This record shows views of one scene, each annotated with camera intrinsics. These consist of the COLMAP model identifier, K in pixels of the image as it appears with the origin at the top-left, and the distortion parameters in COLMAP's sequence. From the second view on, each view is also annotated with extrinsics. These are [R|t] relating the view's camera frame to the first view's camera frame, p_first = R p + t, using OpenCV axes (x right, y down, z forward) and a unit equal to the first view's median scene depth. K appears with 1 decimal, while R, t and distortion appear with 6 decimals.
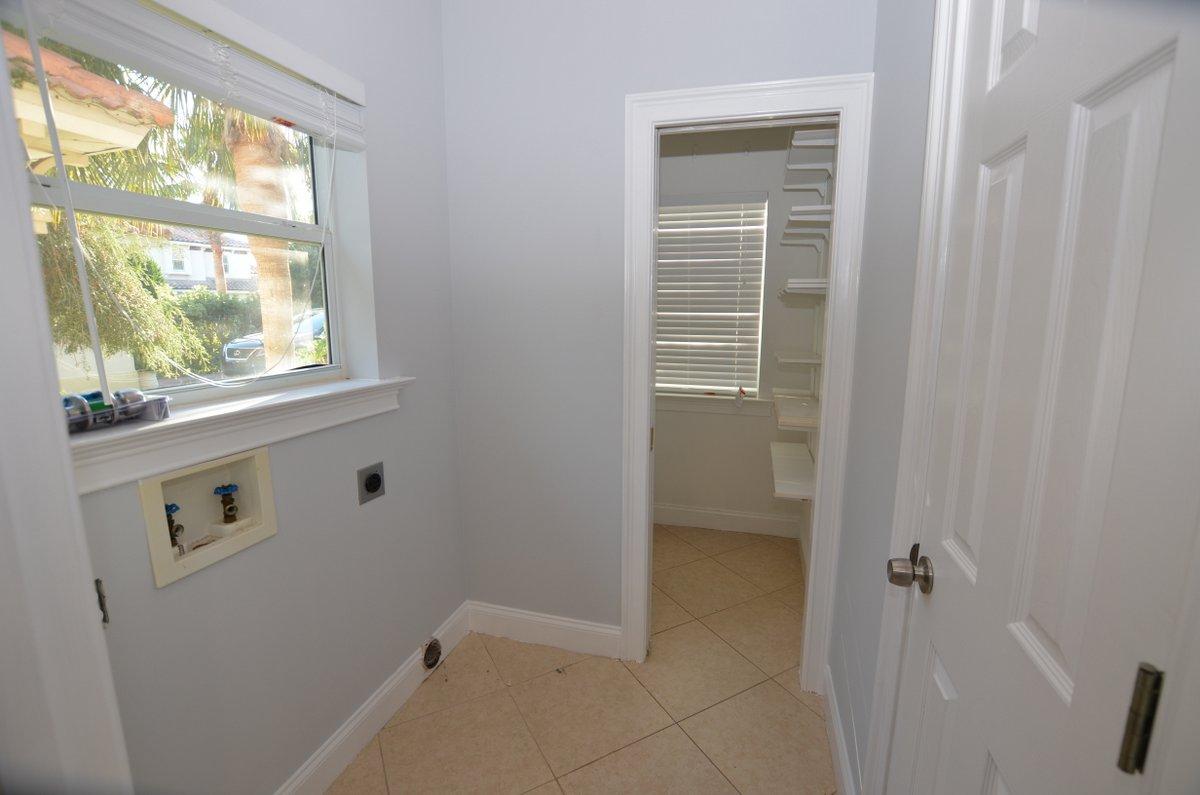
lens RADIAL K [[519.2, 0, 603.9], [0, 519.2, 389.9], [0, 0, 1]] dist [-0.001506, -0.000210]
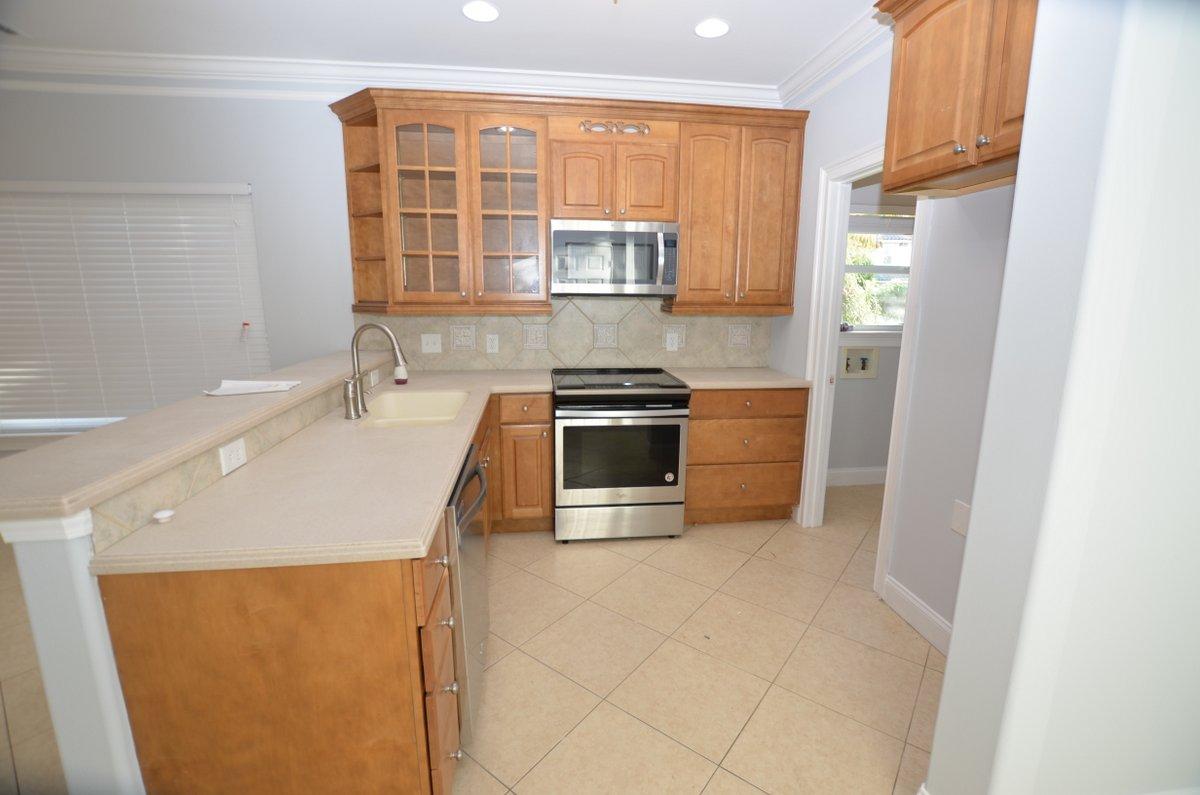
lens RADIAL K [[519.2, 0, 603.9], [0, 519.2, 389.9], [0, 0, 1]] dist [-0.001506, -0.000210]
pose [[0.394937, 0.171177, -0.902620, 0.276066], [-0.152836, 0.981039, 0.119176, 0.046198], [0.905906, 0.090886, 0.413611, -0.309884]]
